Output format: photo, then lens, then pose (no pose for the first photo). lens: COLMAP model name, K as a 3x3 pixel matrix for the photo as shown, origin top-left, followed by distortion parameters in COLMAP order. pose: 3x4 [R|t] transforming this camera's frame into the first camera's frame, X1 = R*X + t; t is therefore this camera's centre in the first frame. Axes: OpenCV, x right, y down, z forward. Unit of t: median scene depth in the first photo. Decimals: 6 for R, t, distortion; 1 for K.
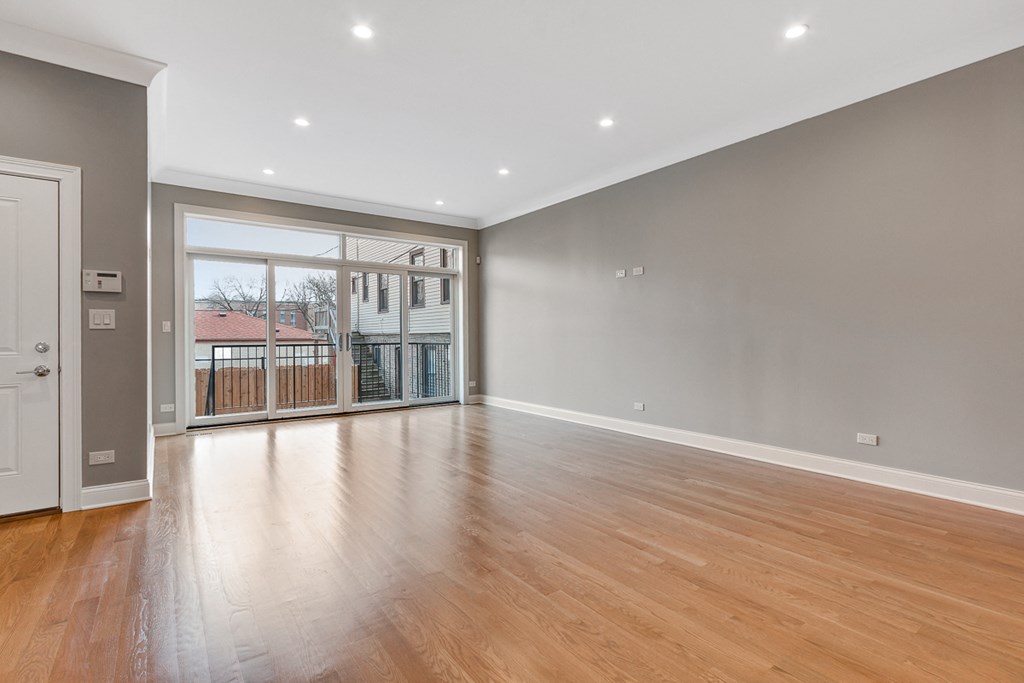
lens RADIAL K [[472.8, 0, 514.1], [0, 472.8, 325.8], [0, 0, 1]] dist [0.000418, 0.000119]
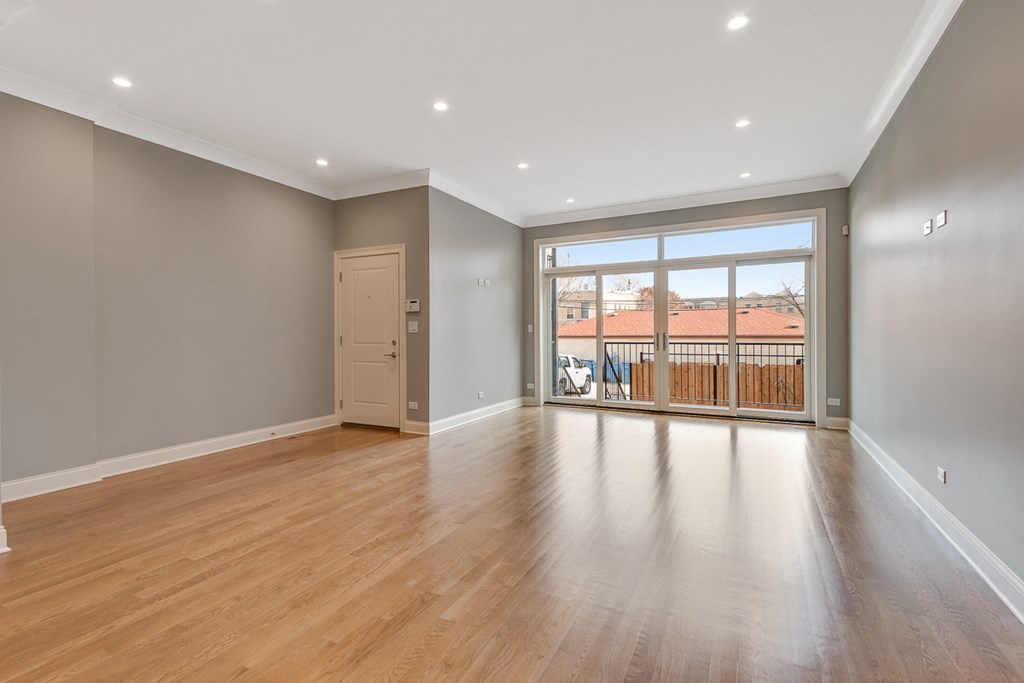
lens RADIAL K [[483.8, 0, 513.5], [0, 483.8, 325.4], [0, 0, 1]] dist [0.040311, -0.000141]
pose [[0.443921, -0.011033, -0.895998, 0.524533], [0.020338, 0.999791, -0.002234, -0.005135], [0.895835, -0.017231, 0.444052, 0.307960]]
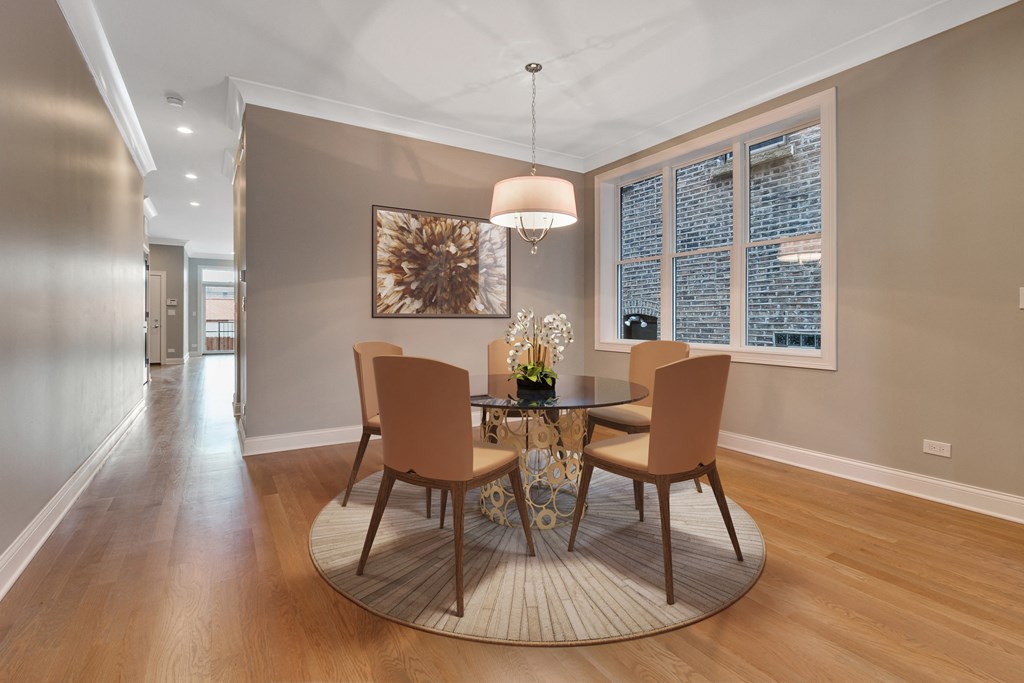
lens RADIAL K [[481.9, 0, 512.4], [0, 481.9, 313.0], [0, 0, 1]] dist [0.003039, 0.000192]
pose [[0.995354, 0.004130, -0.096194, 1.197705], [-0.003824, 0.999987, 0.003363, -0.019413], [0.096206, -0.002979, 0.995357, -1.396257]]
